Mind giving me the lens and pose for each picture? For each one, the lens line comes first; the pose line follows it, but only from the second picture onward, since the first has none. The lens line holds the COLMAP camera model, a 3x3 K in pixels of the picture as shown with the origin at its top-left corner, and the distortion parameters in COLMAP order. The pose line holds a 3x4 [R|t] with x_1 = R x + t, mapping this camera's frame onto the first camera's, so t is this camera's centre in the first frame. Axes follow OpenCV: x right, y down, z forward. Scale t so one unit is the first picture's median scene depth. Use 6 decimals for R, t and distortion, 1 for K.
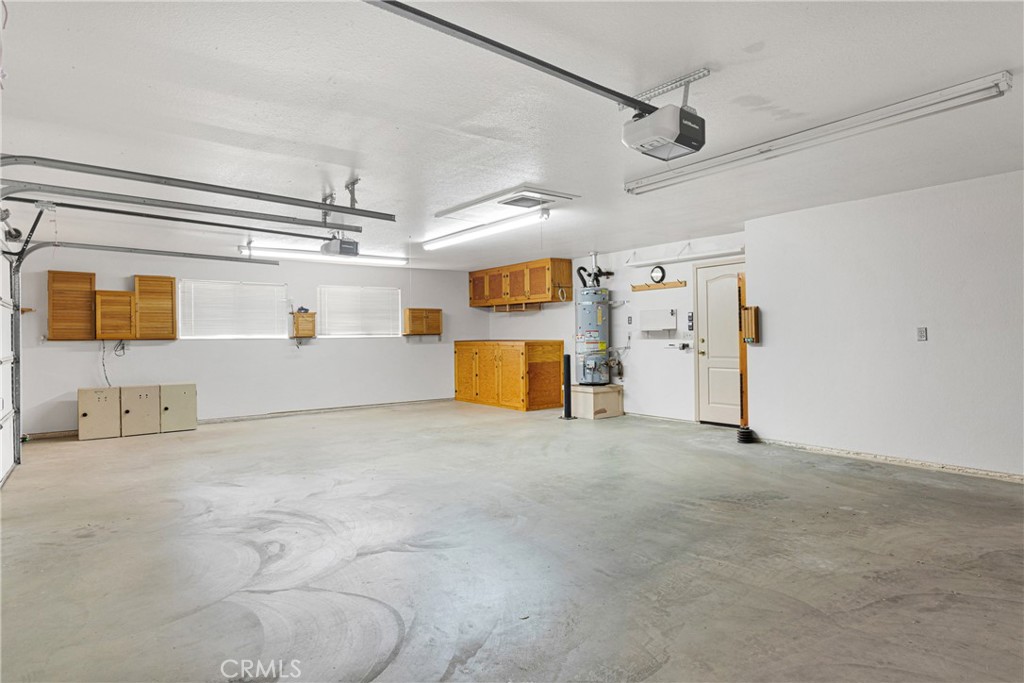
lens RADIAL K [[542.2, 0, 511.1], [0, 542.2, 331.1], [0, 0, 1]] dist [0.000189, -0.000248]
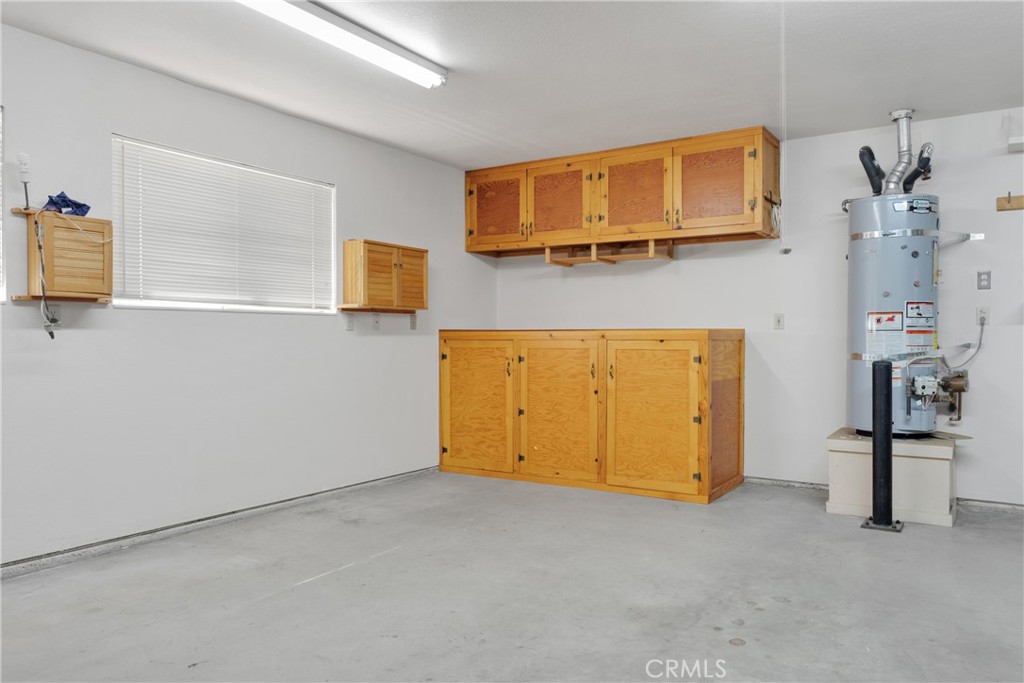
lens RADIAL K [[714.3, 0, 512.0], [0, 714.3, 341.5], [0, 0, 1]] dist [0.005622, 0.001520]
pose [[0.937962, 0.012146, 0.346526, -0.260722], [-0.015401, 0.999859, 0.006641, 0.024439], [-0.346397, -0.011566, 0.938017, 0.497893]]
